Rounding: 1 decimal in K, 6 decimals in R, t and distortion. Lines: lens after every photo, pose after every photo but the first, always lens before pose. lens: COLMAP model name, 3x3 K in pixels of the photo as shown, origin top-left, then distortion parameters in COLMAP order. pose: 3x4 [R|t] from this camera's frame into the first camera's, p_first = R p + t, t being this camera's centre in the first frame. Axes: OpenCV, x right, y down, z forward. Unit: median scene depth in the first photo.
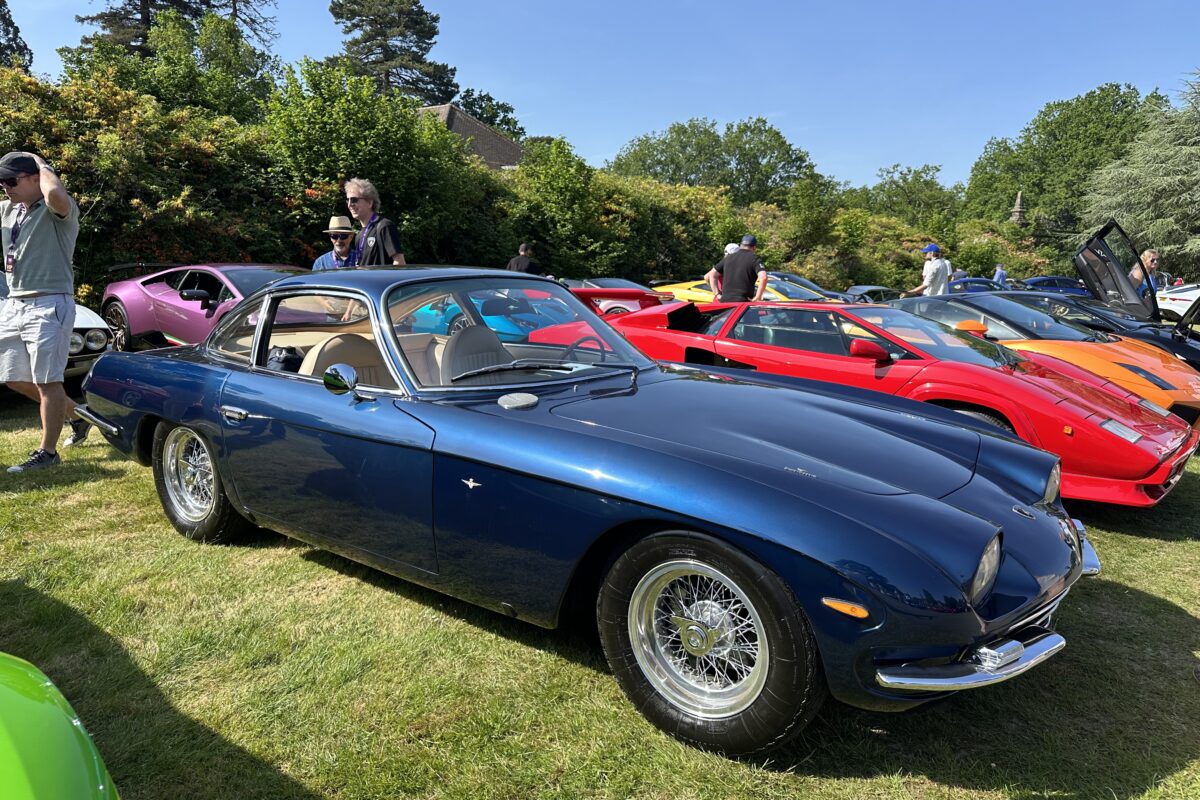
lens RADIAL K [[852.8, 0, 594.4], [0, 852.8, 418.9], [0, 0, 1]] dist [0.043312, -0.046442]
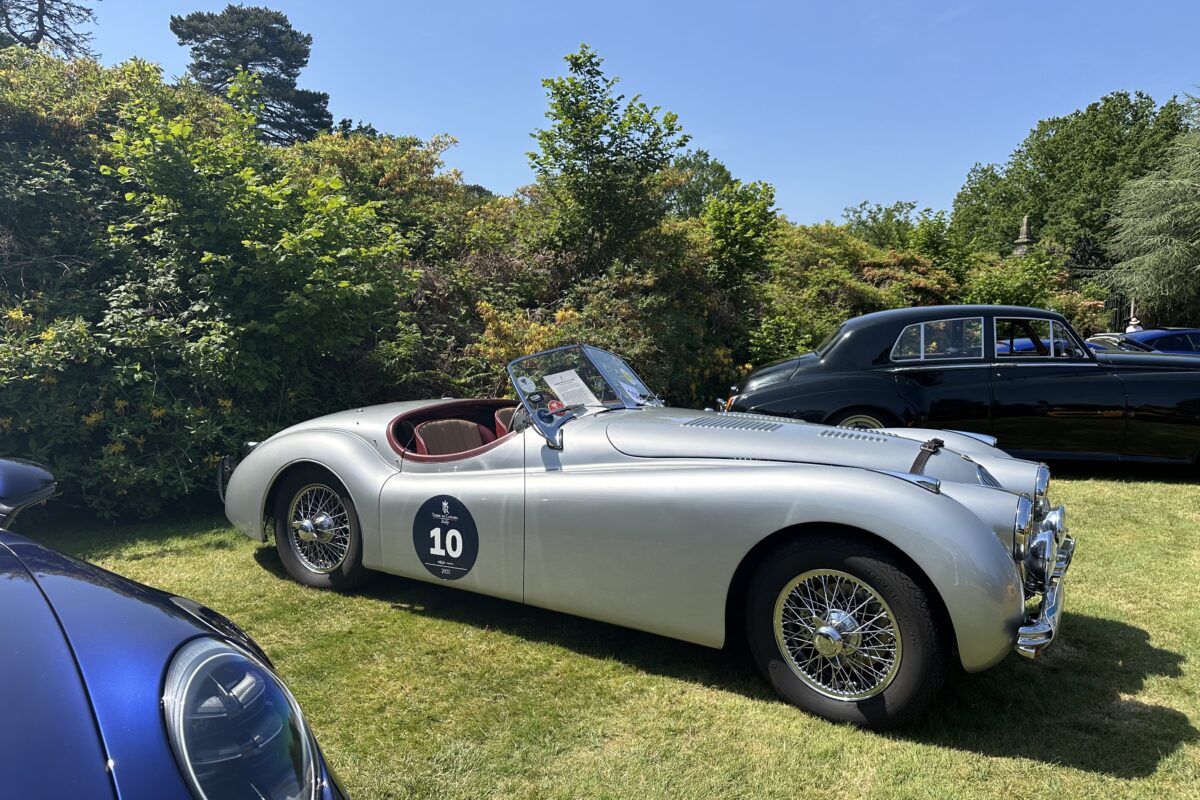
lens RADIAL K [[821.1, 0, 600.0], [0, 821.1, 400.0], [0, 0, 1]] dist [0.077711, -0.094772]
pose [[0.999637, -0.024304, 0.011660, 0.092791], [0.025232, 0.995843, -0.087523, -0.041973], [-0.009484, 0.087785, 0.996094, 0.245044]]
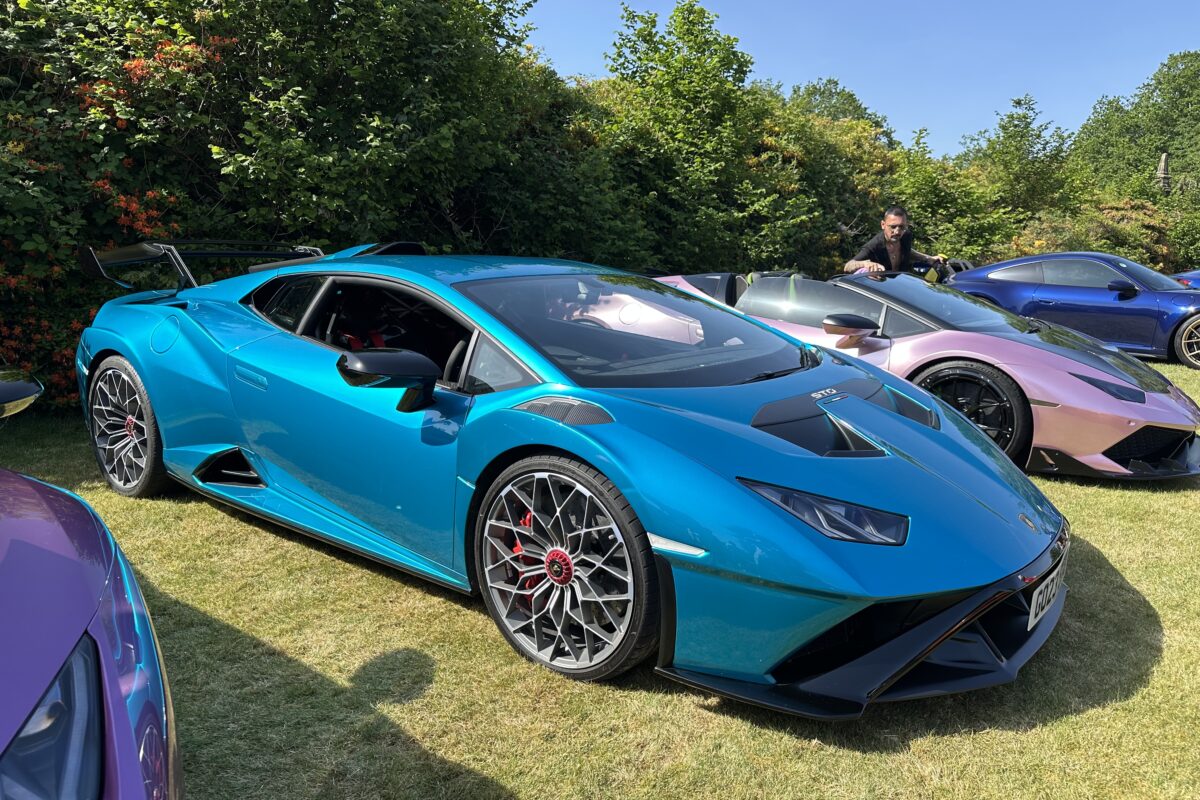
lens RADIAL K [[852.8, 0, 594.4], [0, 852.8, 418.9], [0, 0, 1]] dist [0.043312, -0.046442]
pose [[0.999224, -0.002333, -0.039314, -0.019628], [0.003055, 0.999828, 0.018305, -0.020319], [0.039264, -0.018411, 0.999059, 0.117303]]
